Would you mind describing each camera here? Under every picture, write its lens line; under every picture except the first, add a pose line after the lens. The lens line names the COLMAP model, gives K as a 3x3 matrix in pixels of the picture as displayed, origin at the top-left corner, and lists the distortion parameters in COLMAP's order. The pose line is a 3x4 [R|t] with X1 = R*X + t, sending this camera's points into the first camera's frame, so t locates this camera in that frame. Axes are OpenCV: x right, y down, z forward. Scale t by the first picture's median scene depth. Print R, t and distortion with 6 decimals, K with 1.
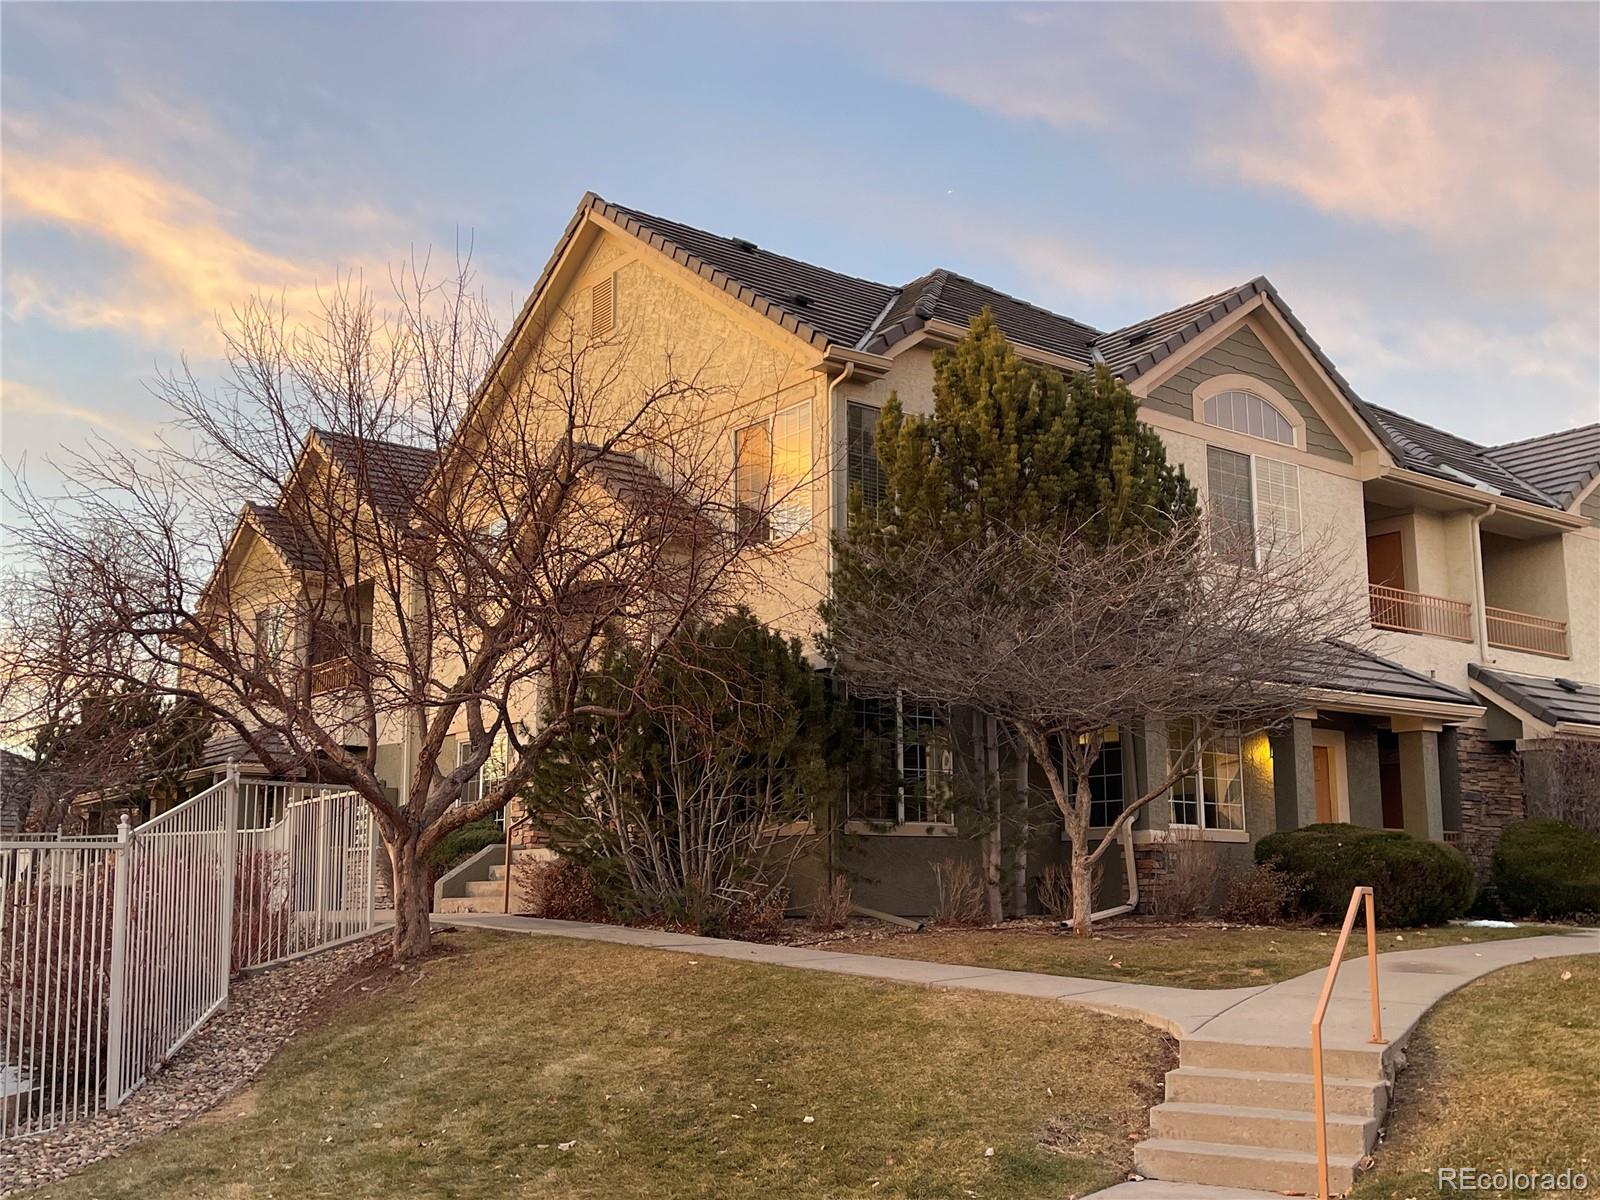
lens RADIAL K [[1708.8, 0, 823.3], [0, 1708.8, 637.0], [0, 0, 1]] dist [0.049576, 0.000000]
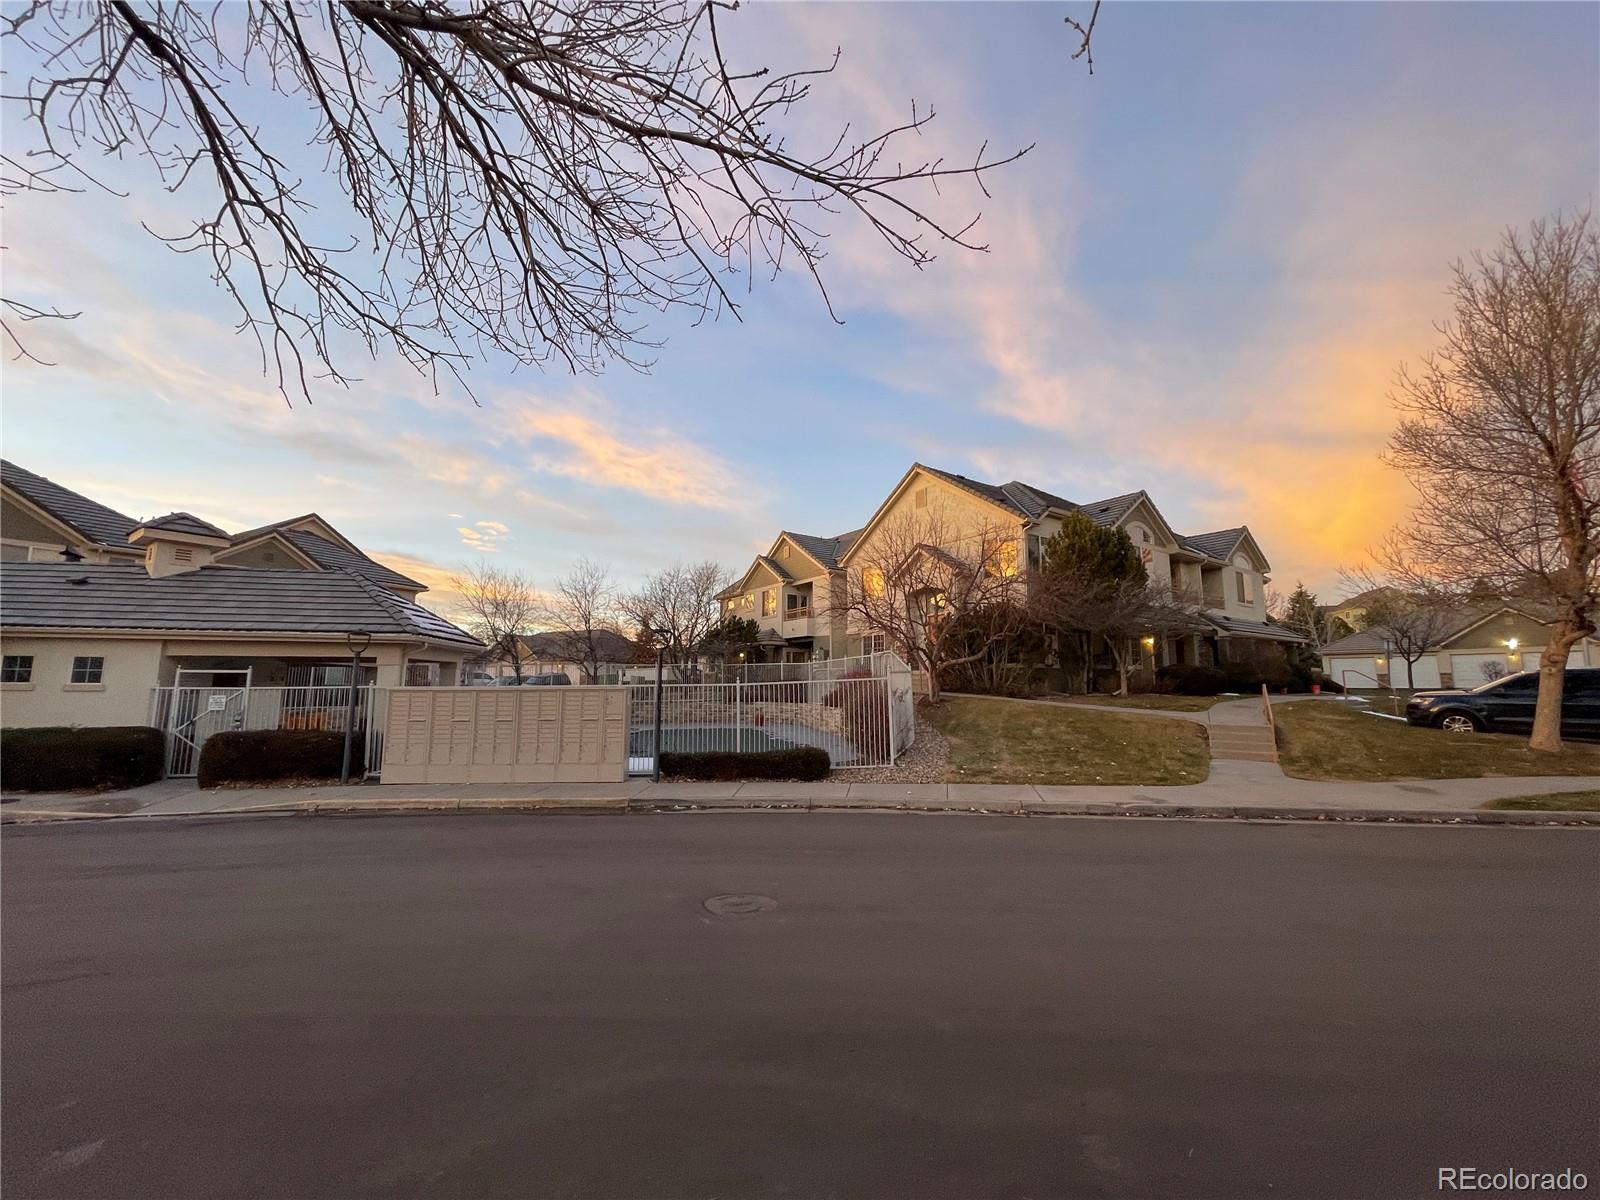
lens RADIAL K [[638.7, 0, 802.5], [0, 638.7, 608.3], [0, 0, 1]] dist [-0.003493, 0.000263]
pose [[0.998791, -0.001727, -0.049121, -0.369240], [0.003363, 0.999442, 0.033234, -0.040355], [0.049036, -0.033359, 0.998240, -0.241325]]
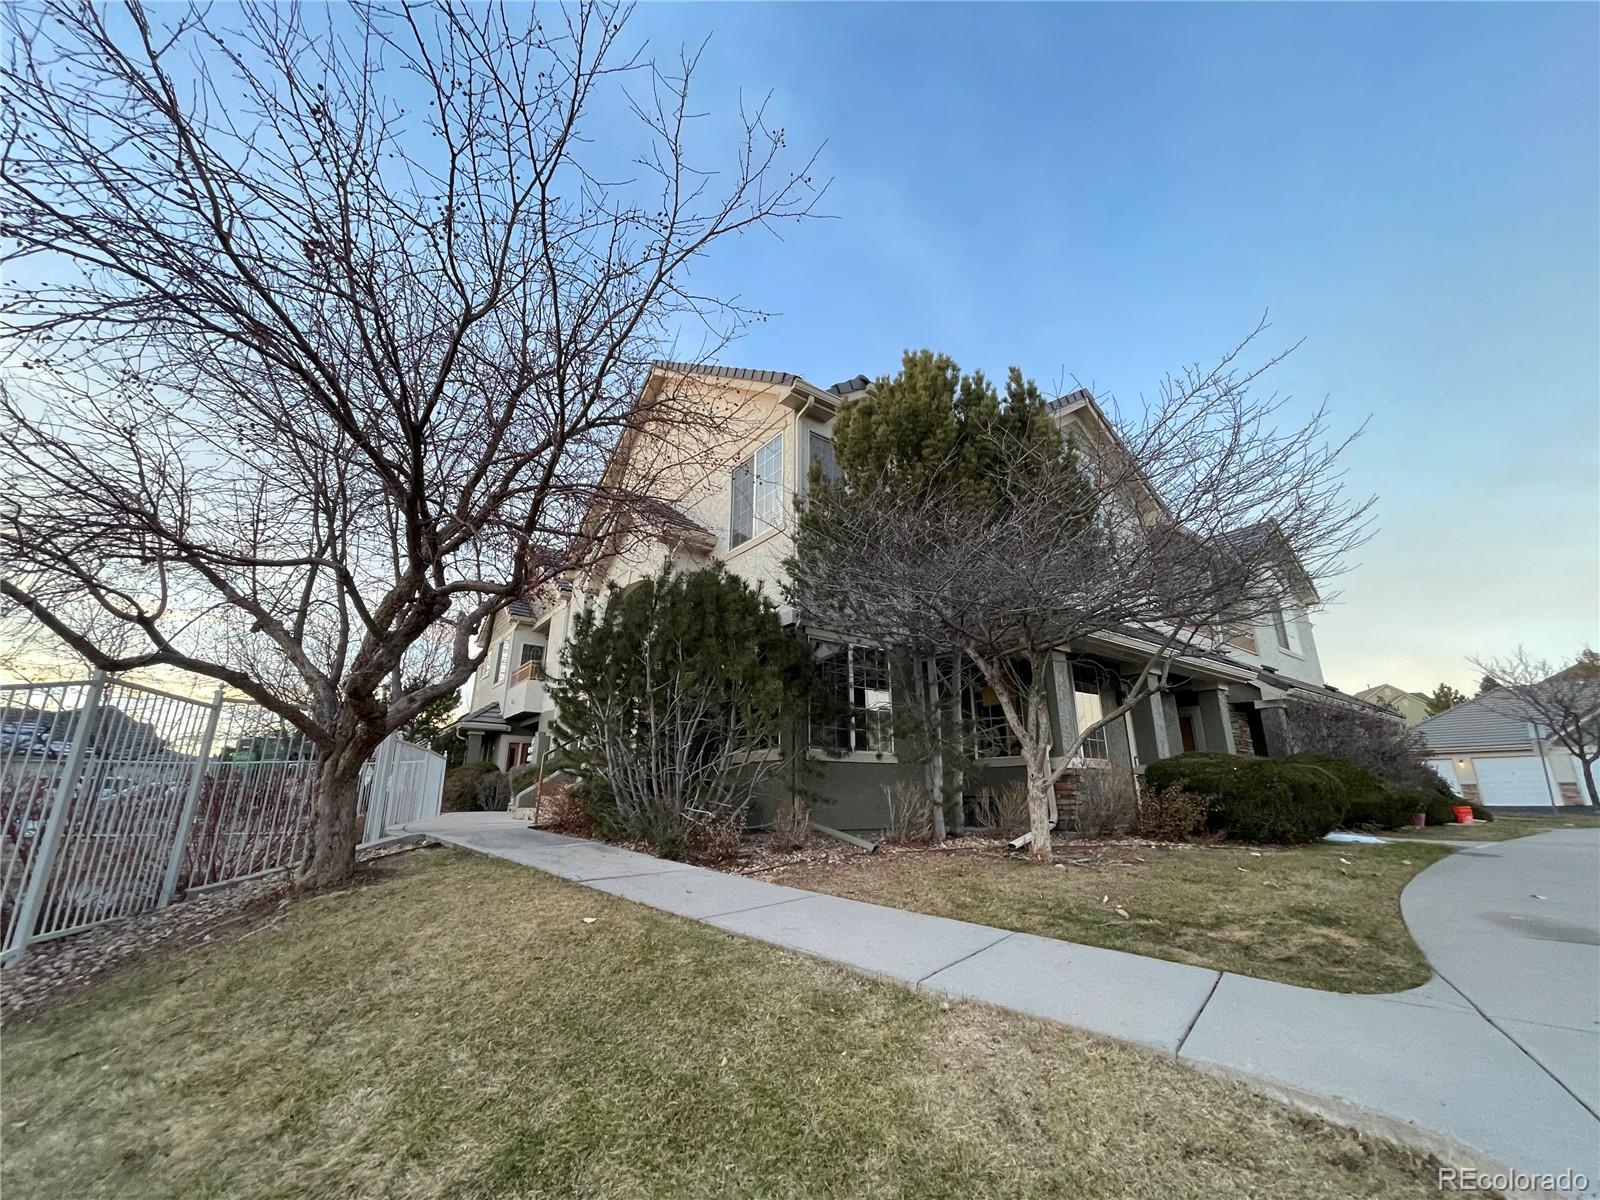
lens RADIAL K [[638.7, 0, 797.8], [0, 638.7, 606.9], [0, 0, 1]] dist [-0.003493, 0.000263]
pose [[0.999737, -0.000338, -0.022929, 0.016995], [-0.002784, 0.990707, -0.135985, 0.070694], [0.022762, 0.136013, 0.990446, 0.545364]]
